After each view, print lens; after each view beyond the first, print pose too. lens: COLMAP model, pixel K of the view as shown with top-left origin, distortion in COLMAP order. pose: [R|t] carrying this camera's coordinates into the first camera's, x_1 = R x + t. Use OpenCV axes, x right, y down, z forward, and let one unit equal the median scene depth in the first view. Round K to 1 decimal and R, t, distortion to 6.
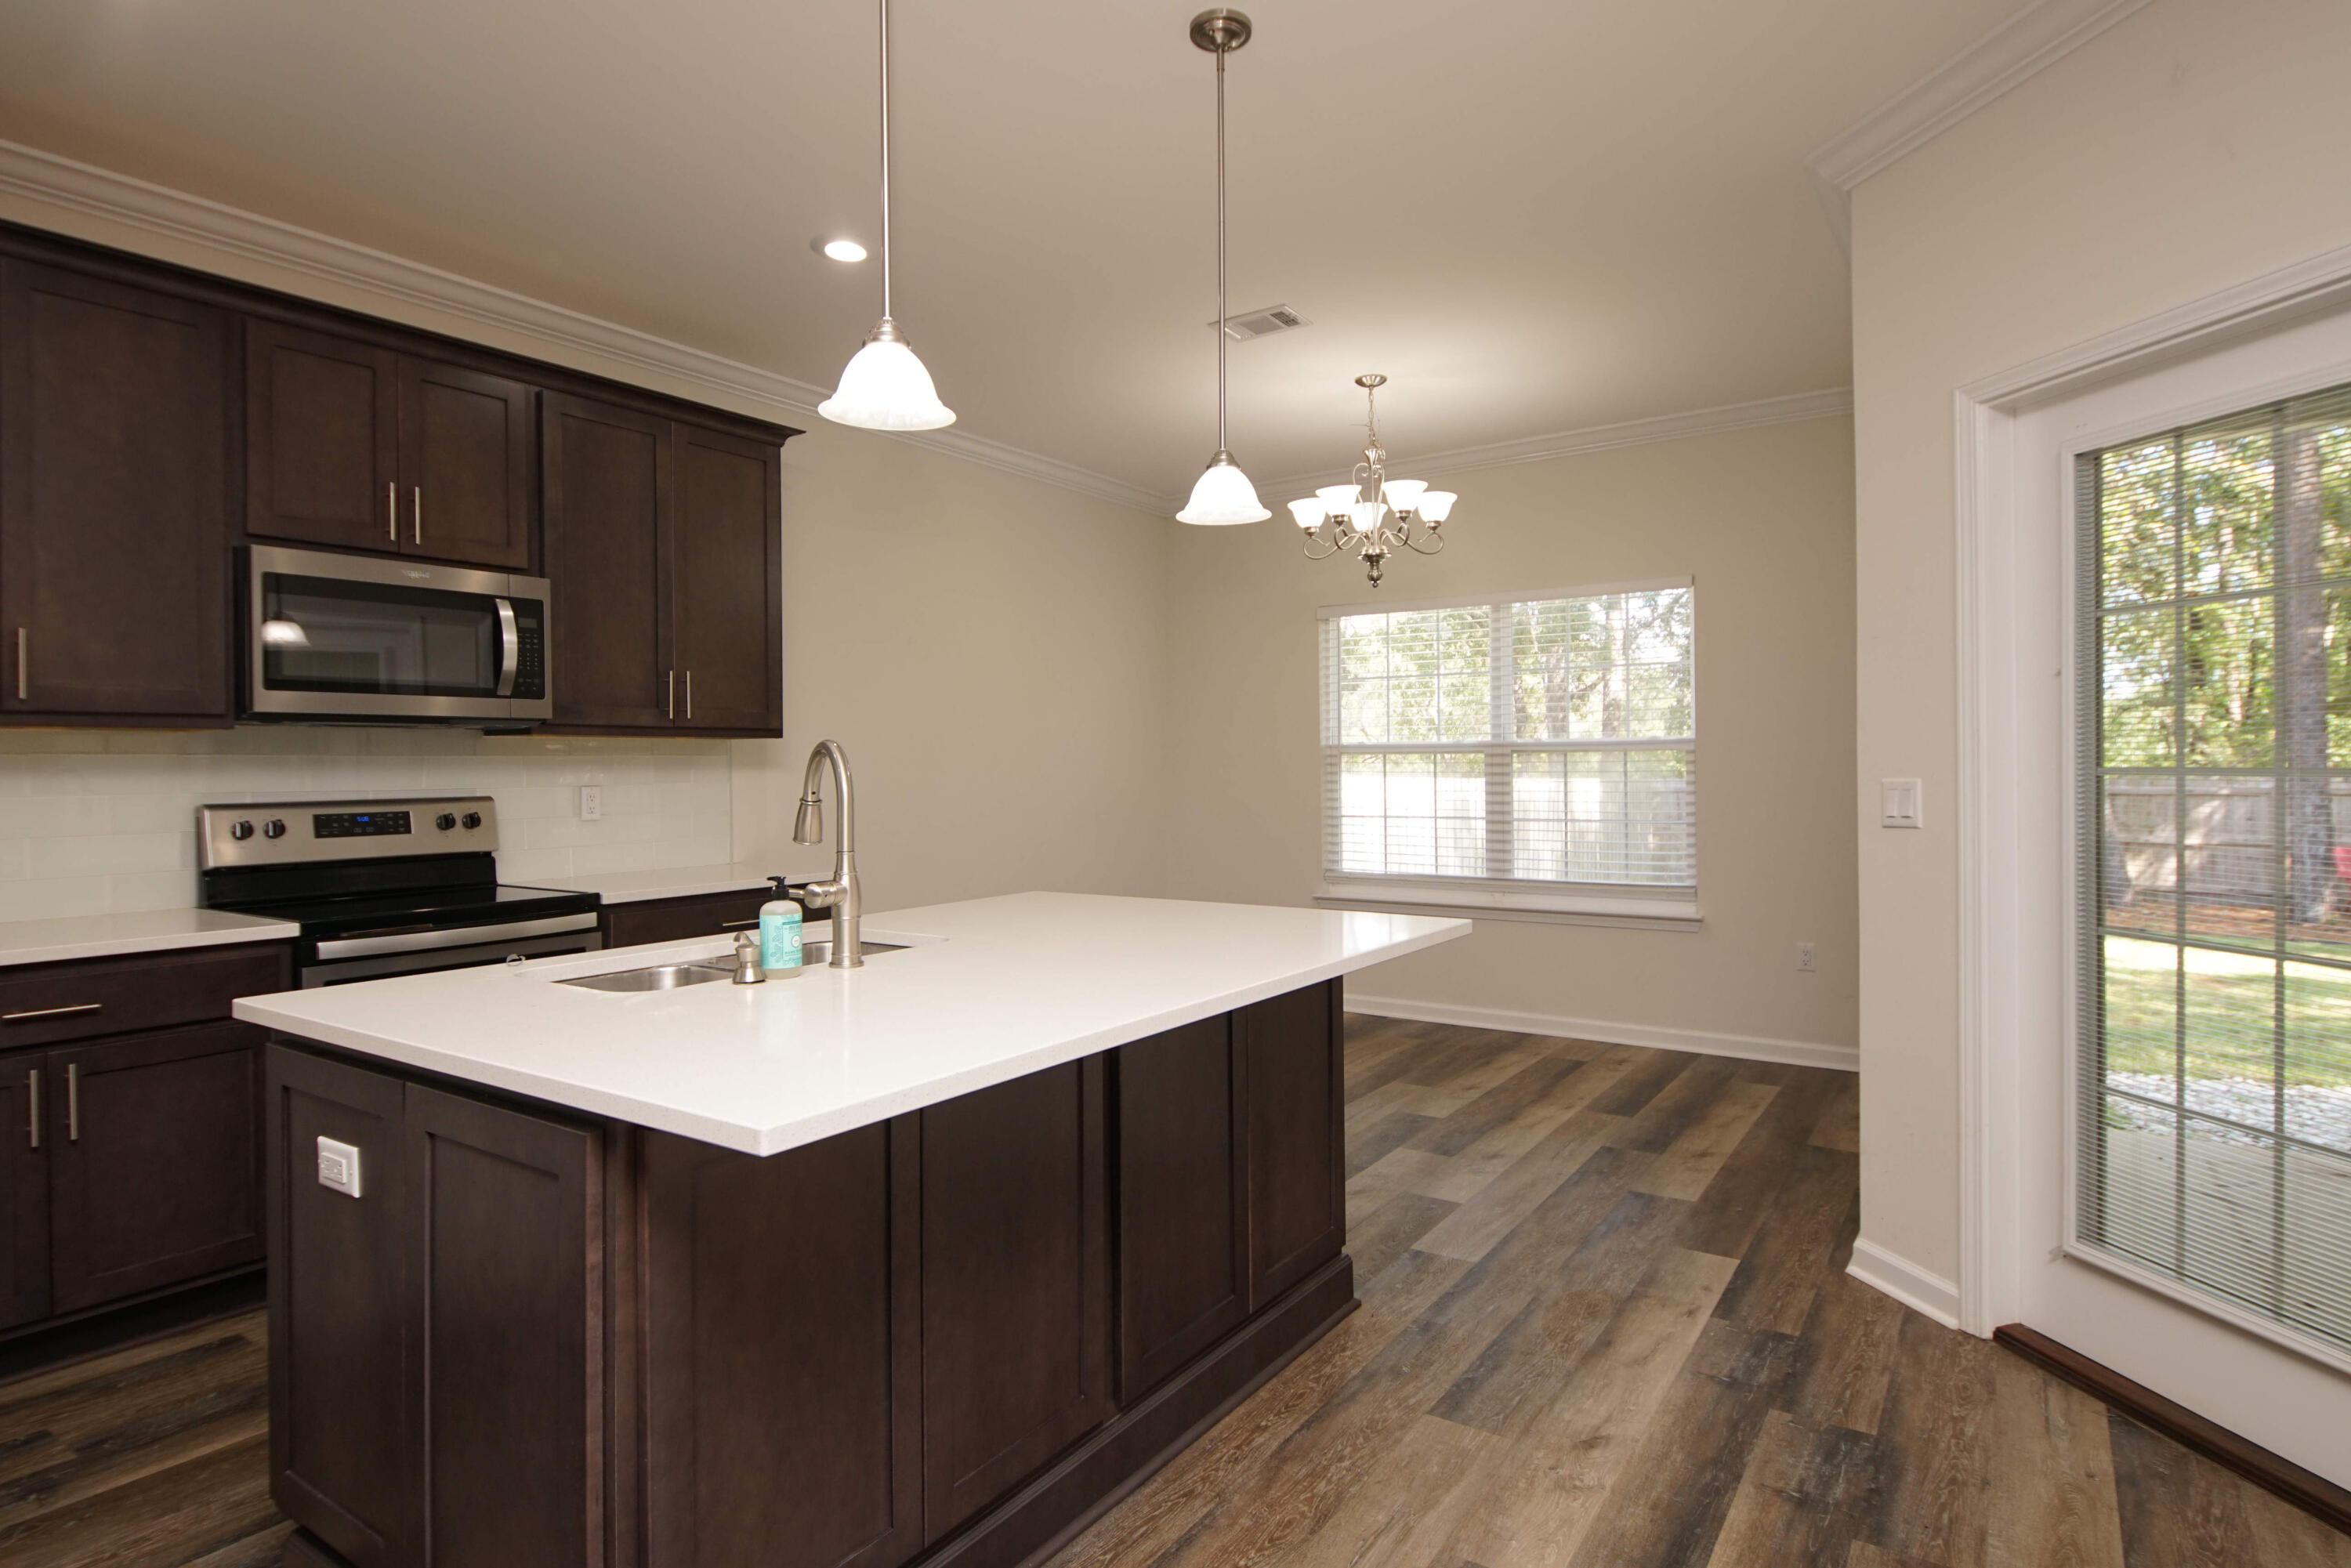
lens RADIAL K [[1259.0, 0, 1150.8], [0, 1259.0, 766.3], [0, 0, 1]] dist [0.037230, -0.034655]
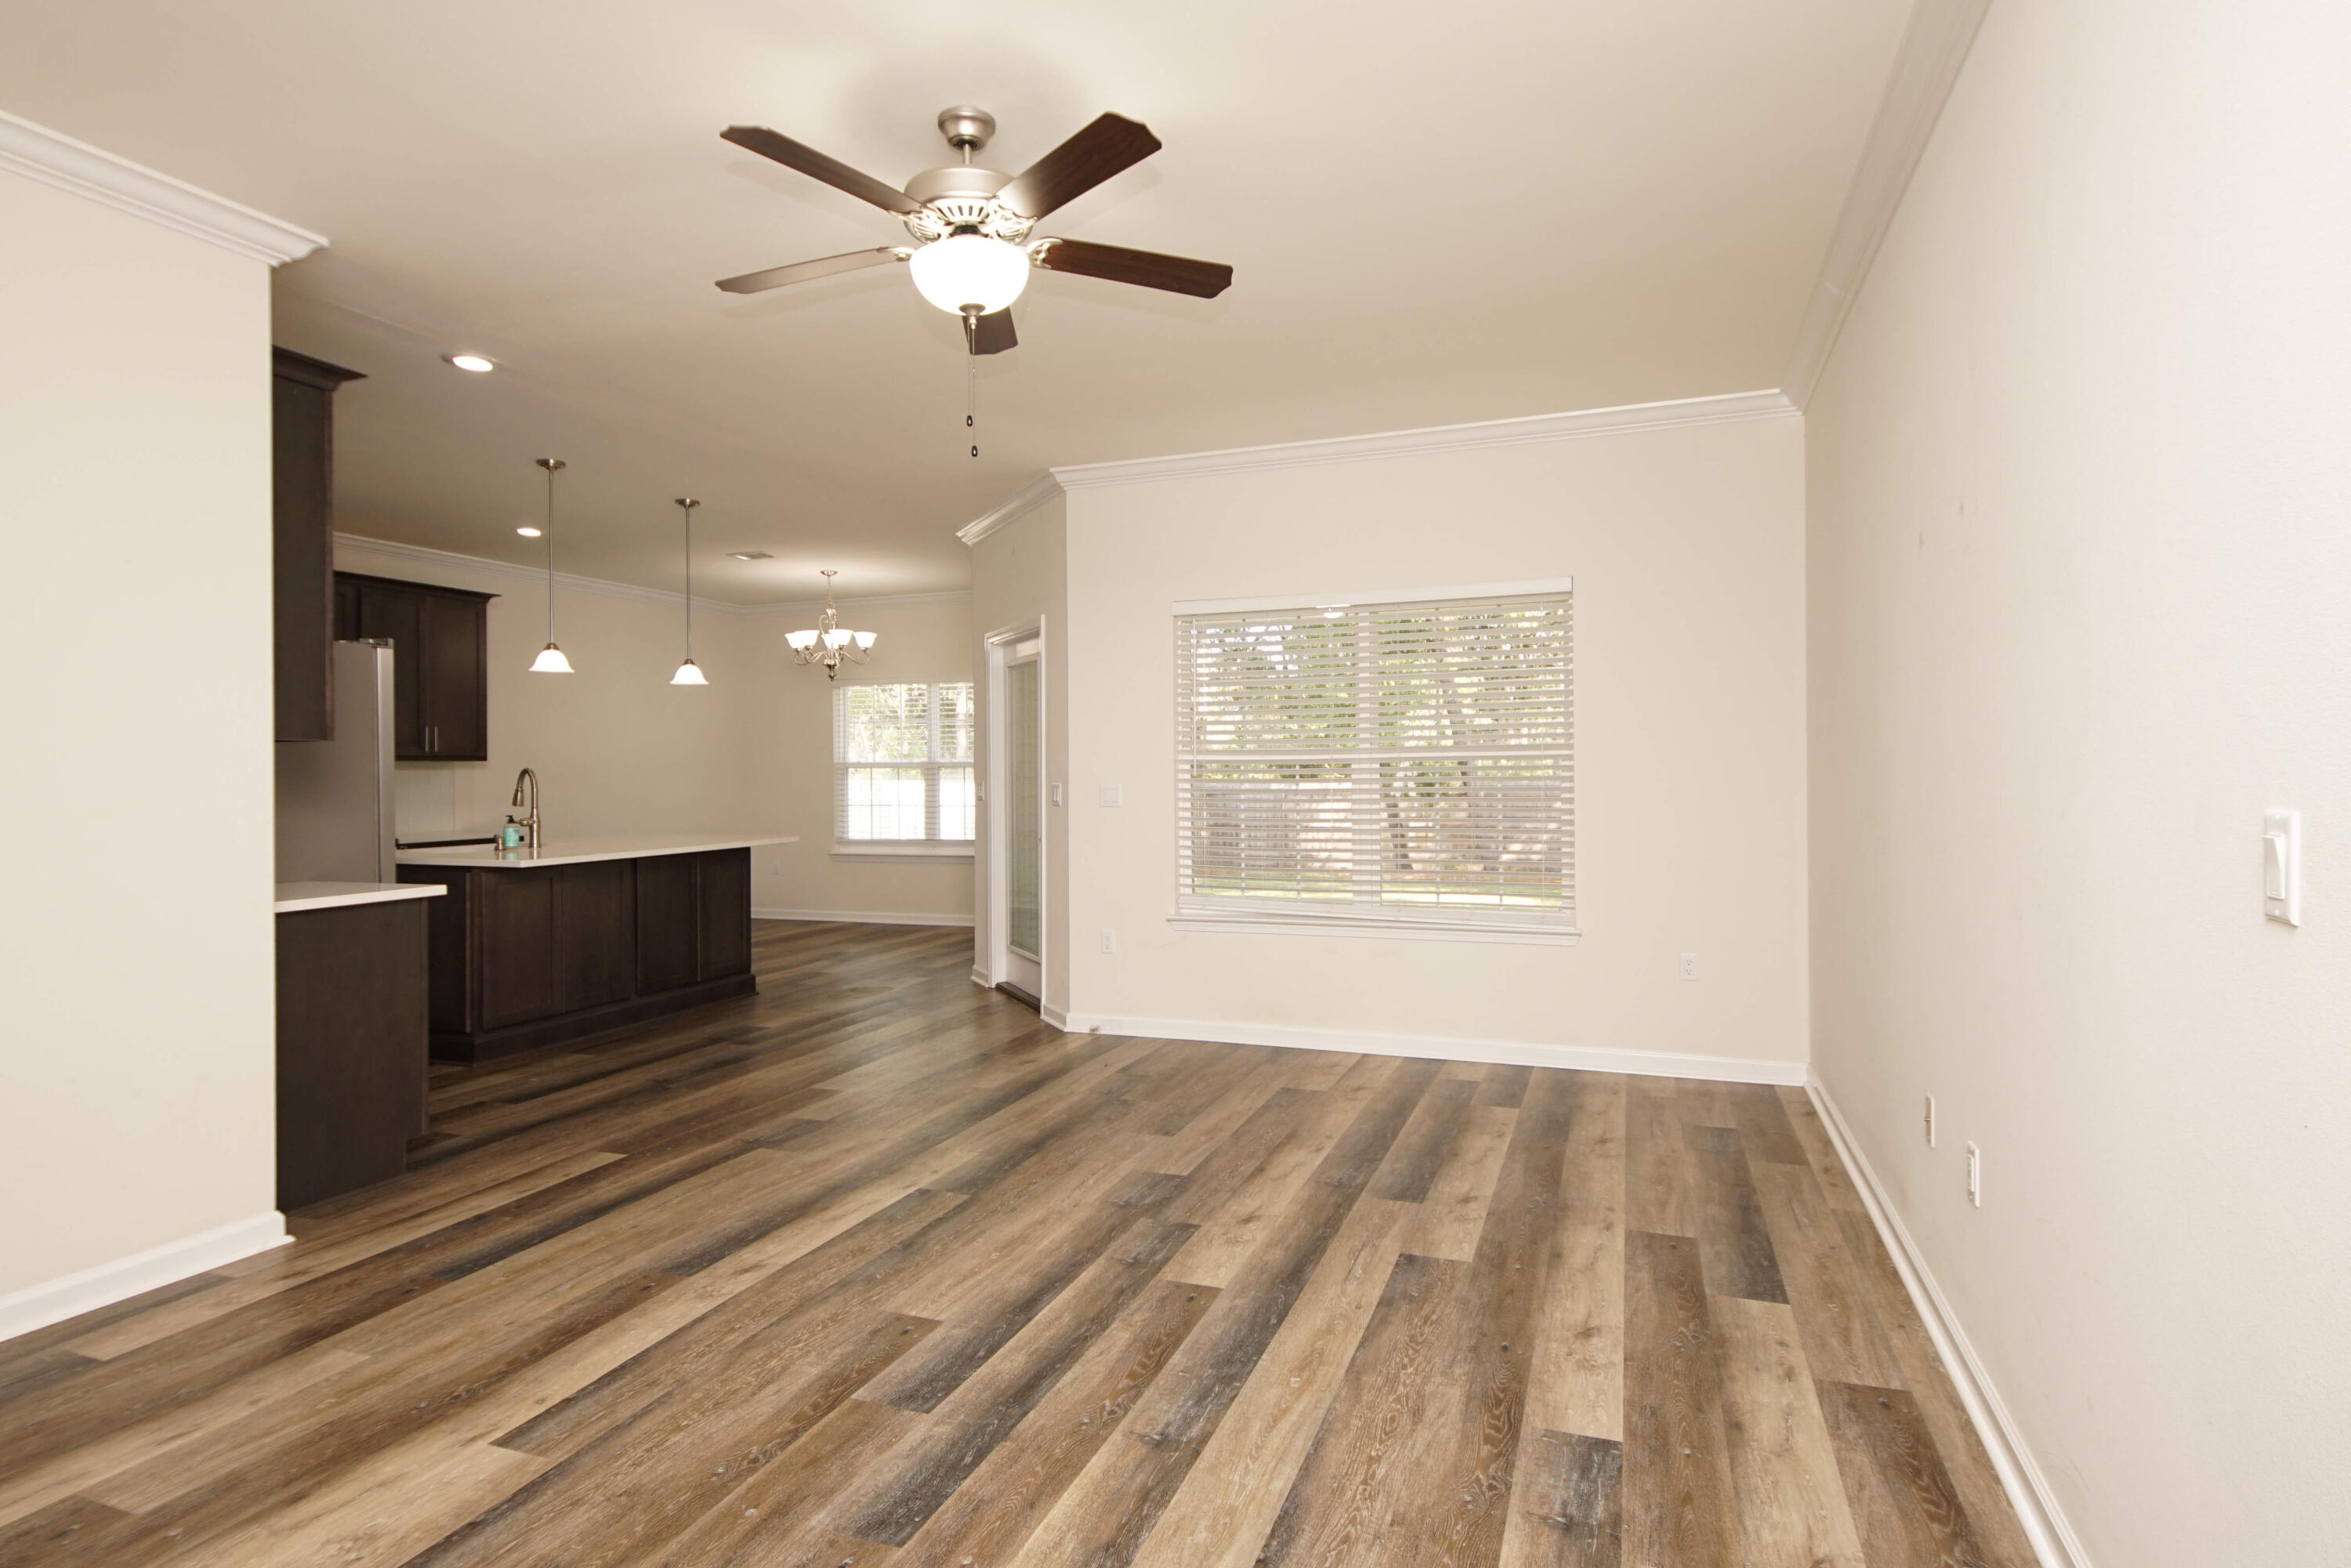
lens RADIAL K [[1259.0, 0, 1150.8], [0, 1259.0, 766.3], [0, 0, 1]] dist [0.037230, -0.034655]
pose [[0.971014, 0.000794, 0.239020, 0.233191], [0.000738, 0.999980, -0.006321, -0.002987], [-0.239020, 0.006315, 0.970994, -1.163285]]
